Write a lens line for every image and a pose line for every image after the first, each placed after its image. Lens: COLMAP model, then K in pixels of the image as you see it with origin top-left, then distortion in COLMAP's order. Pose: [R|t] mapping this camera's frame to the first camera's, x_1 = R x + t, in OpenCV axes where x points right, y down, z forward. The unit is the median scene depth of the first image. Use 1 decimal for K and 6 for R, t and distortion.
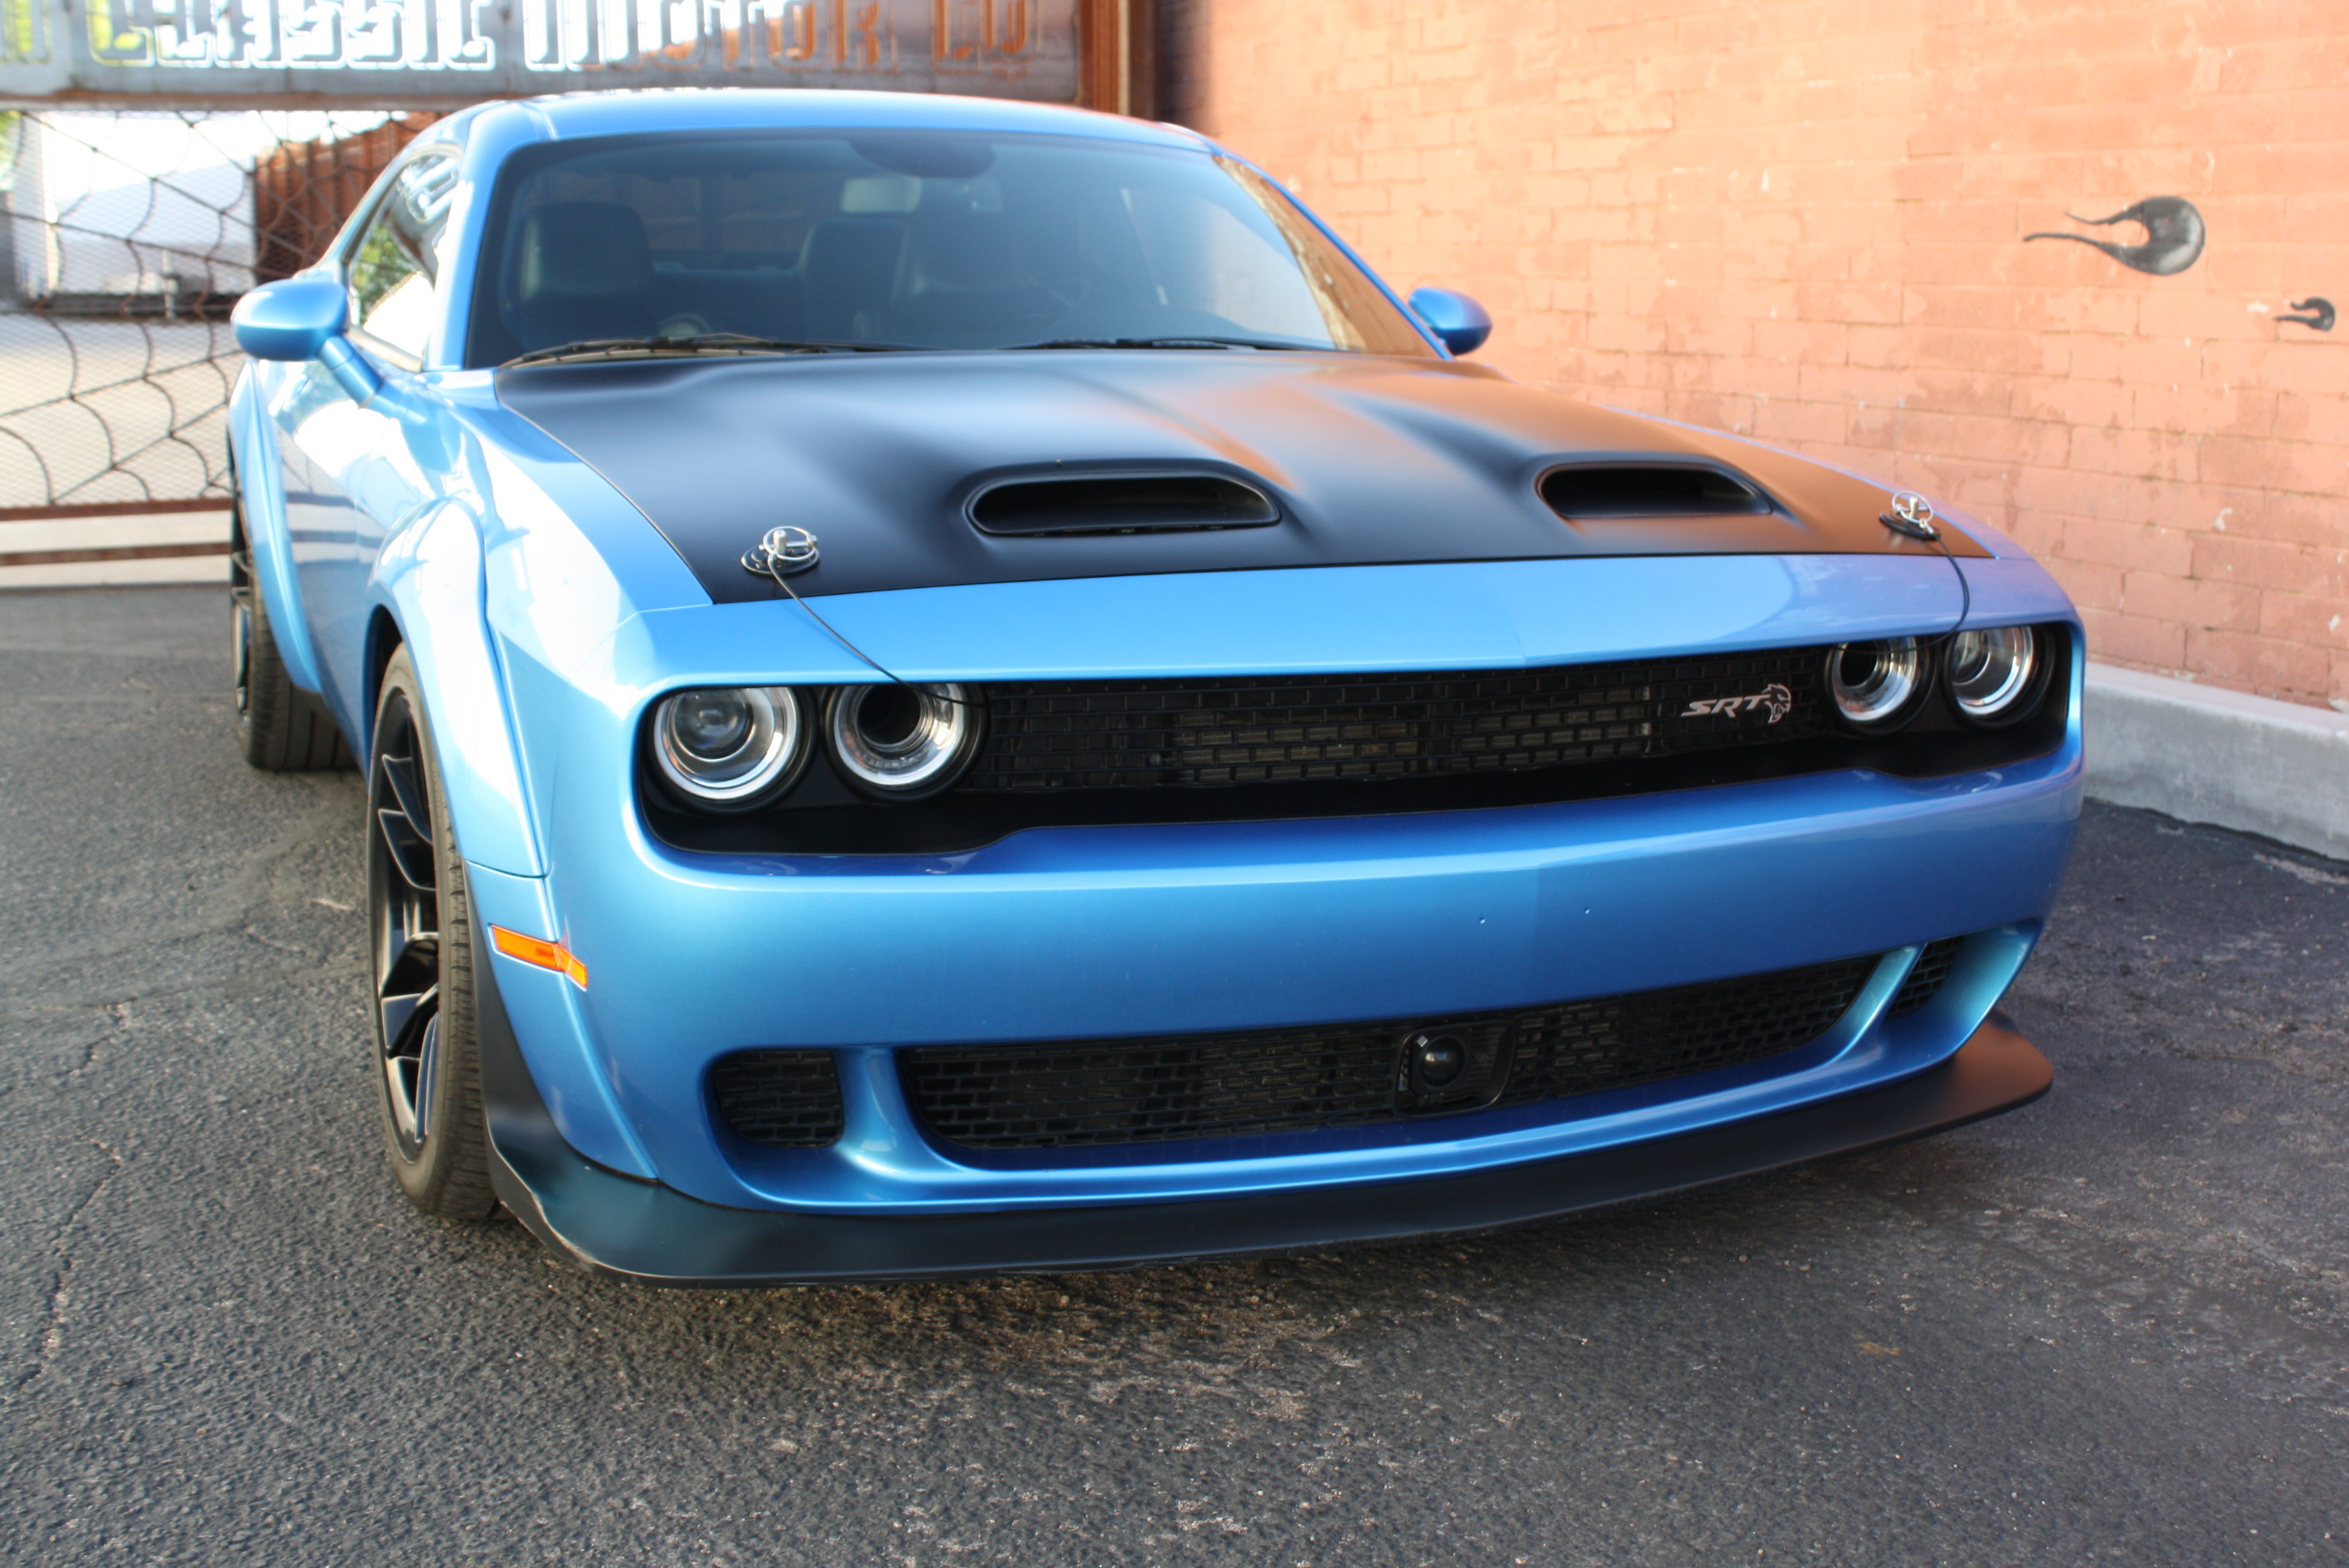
lens RADIAL K [[2718.3, 0, 1196.6], [0, 2718.3, 816.7], [0, 0, 1]] dist [-0.053985, 0.000000]
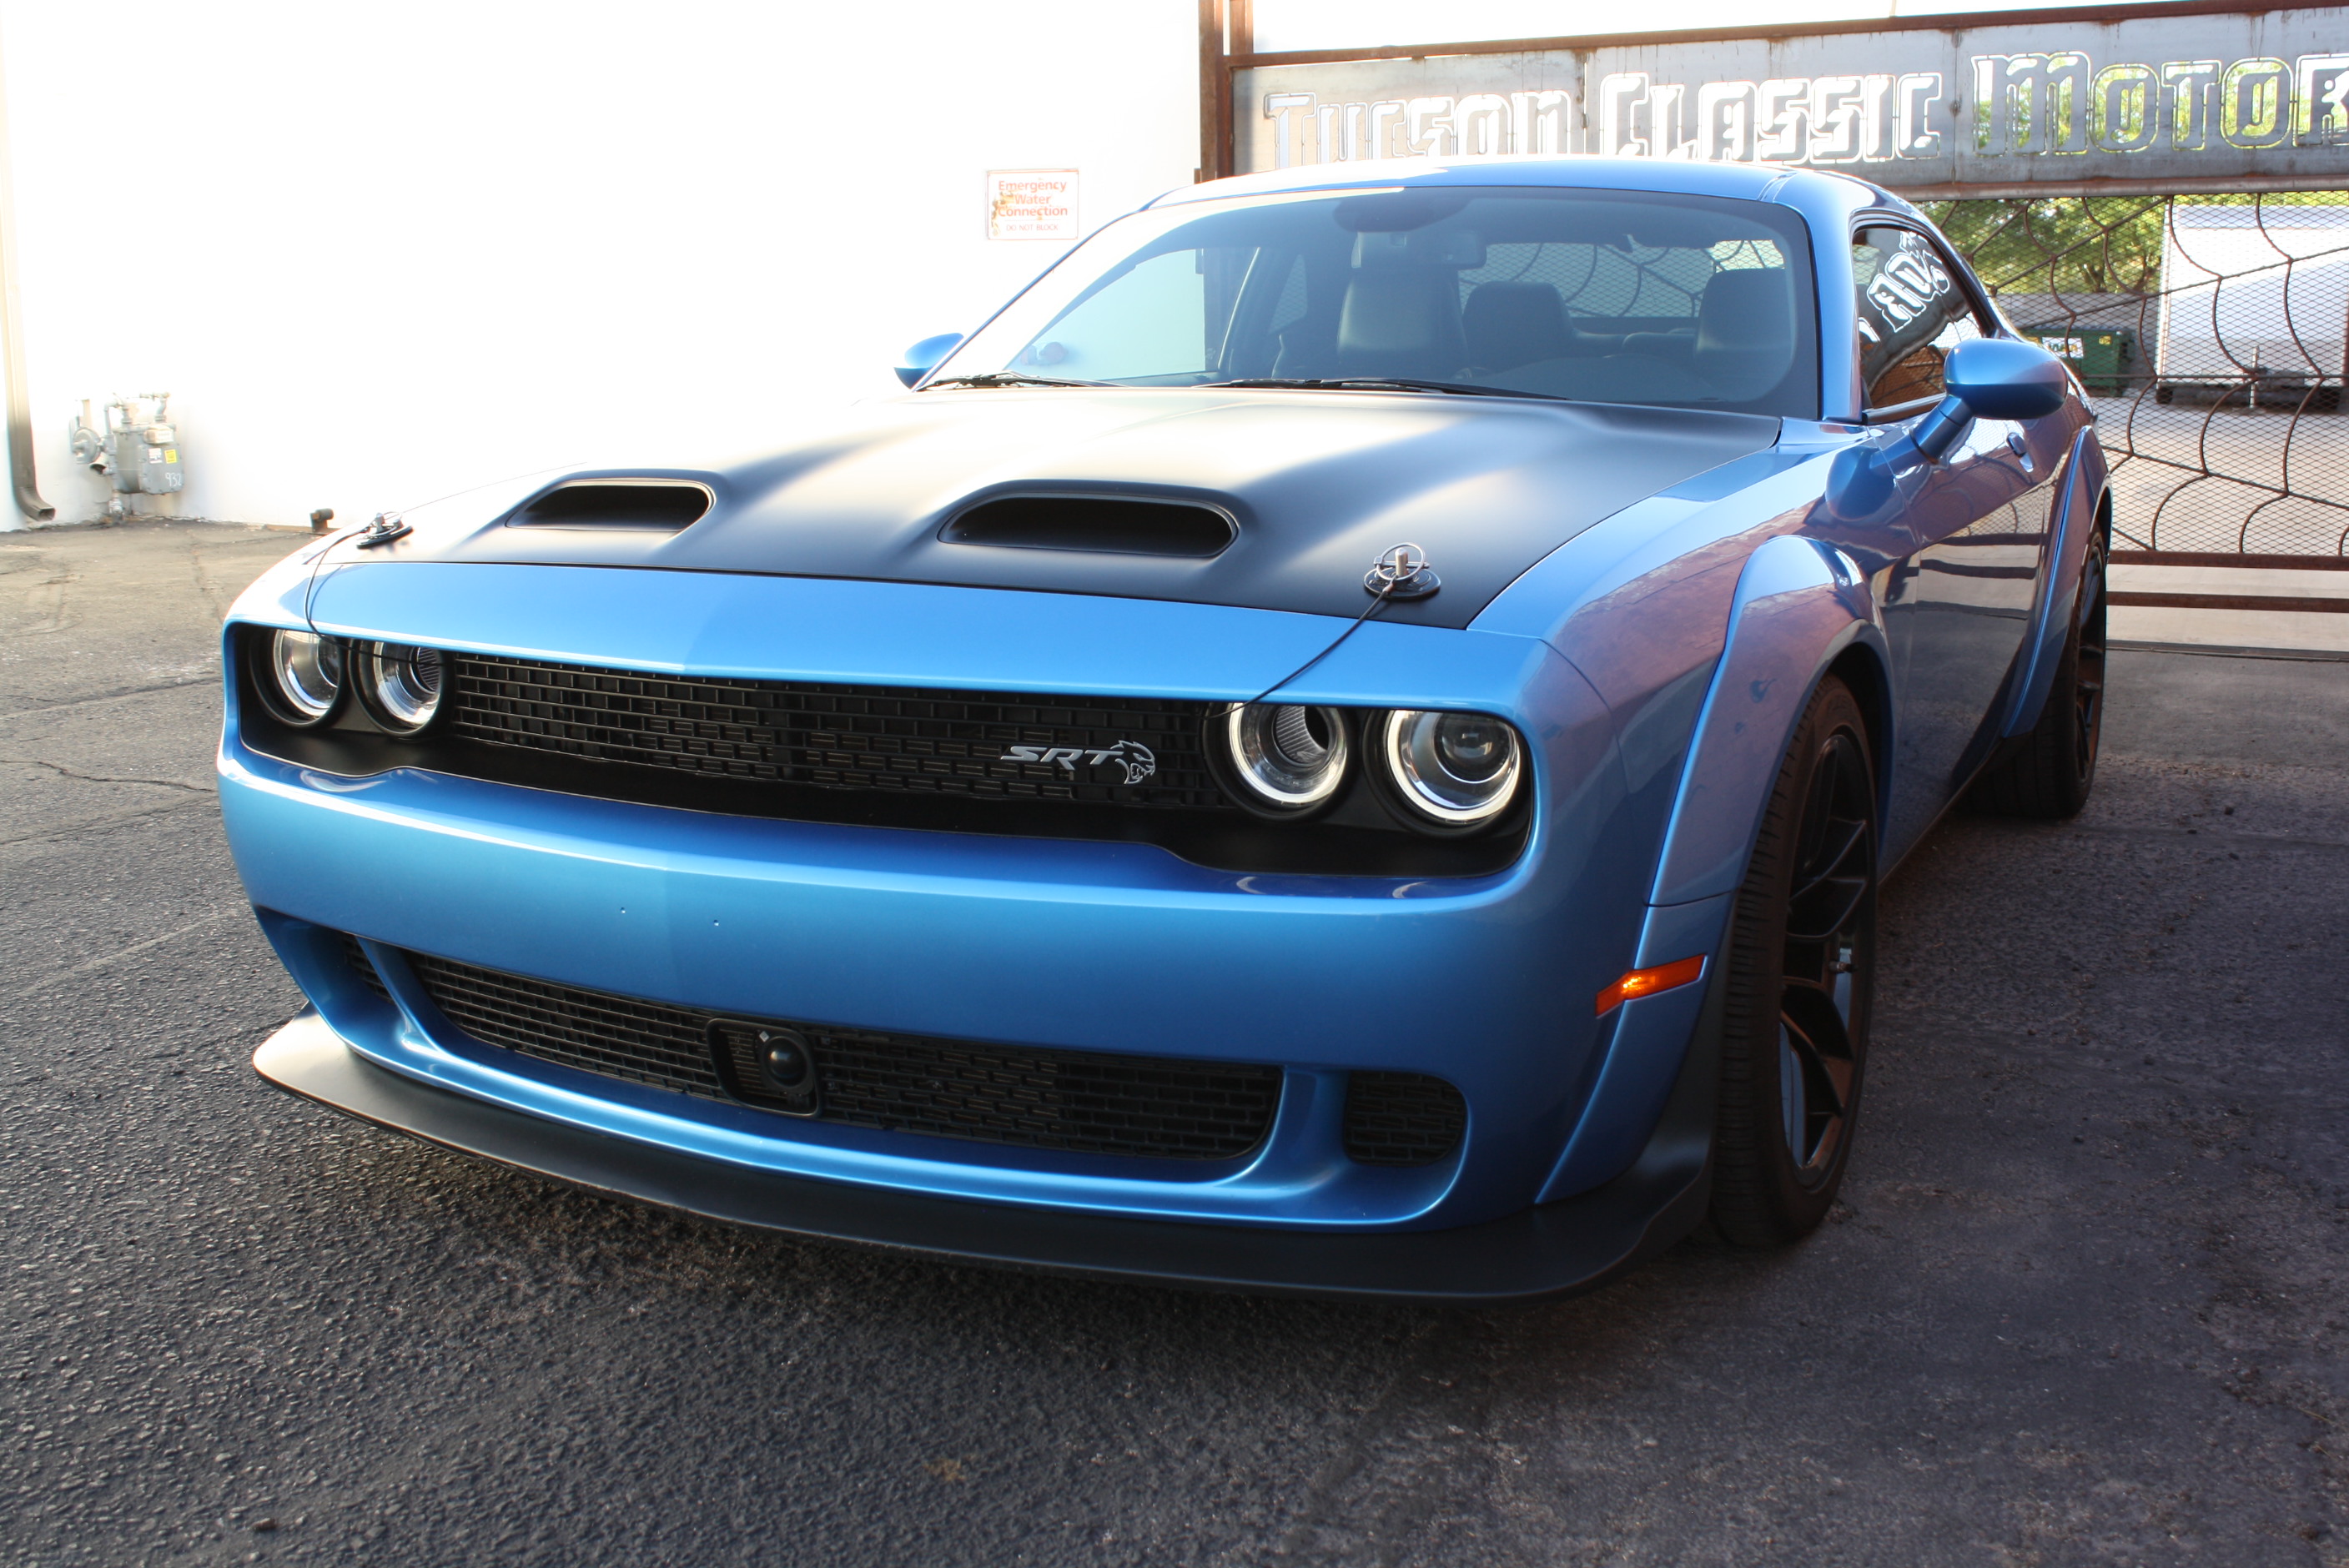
lens RADIAL K [[2440.6, 0, 1162.9], [0, 2440.6, 774.0], [0, 0, 1]] dist [-0.076834, 0.000000]
pose [[0.650099, 0.126097, -0.749314, 0.380061], [-0.151918, 0.987793, 0.034427, -0.031100], [0.744508, 0.091453, 0.661320, 0.217675]]
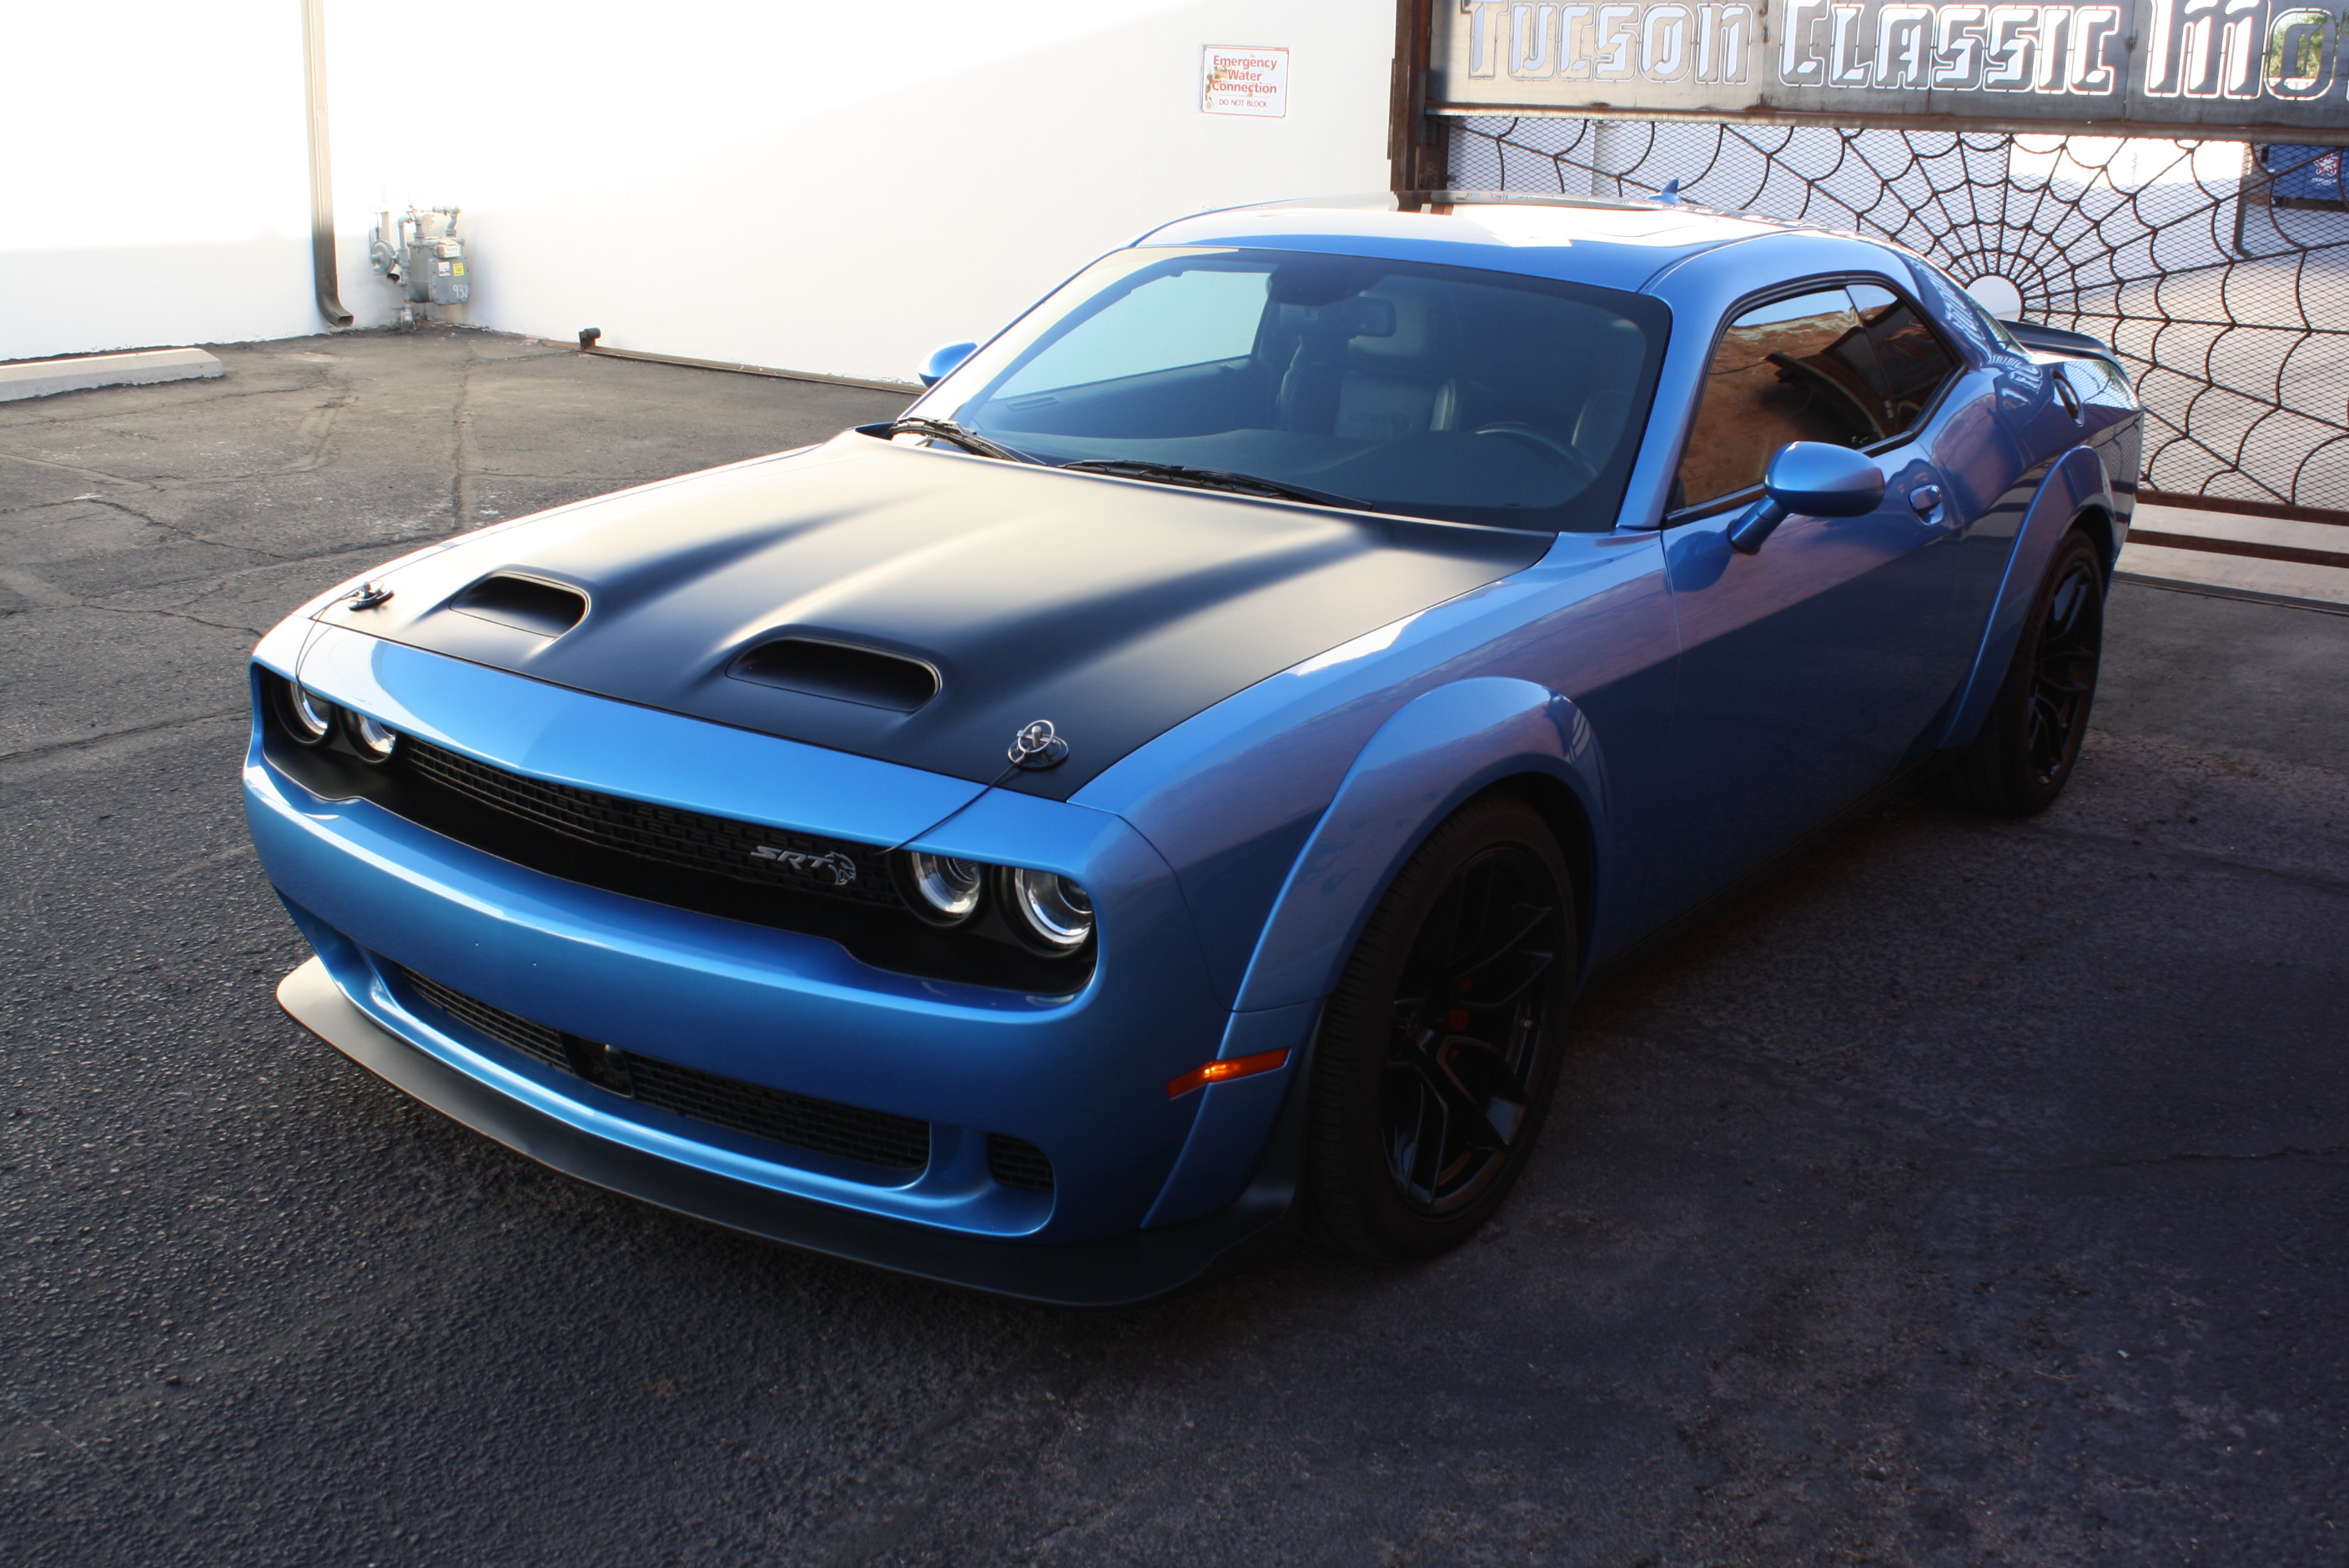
lens RADIAL K [[2440.6, 0, 1108.3], [0, 2440.6, 808.2], [0, 0, 1]] dist [-0.076834, 0.000000]
pose [[0.520543, 0.245953, -0.817644, 0.497145], [-0.200873, 0.966012, 0.162699, -0.107149], [0.829870, 0.079550, 0.552256, 0.233885]]
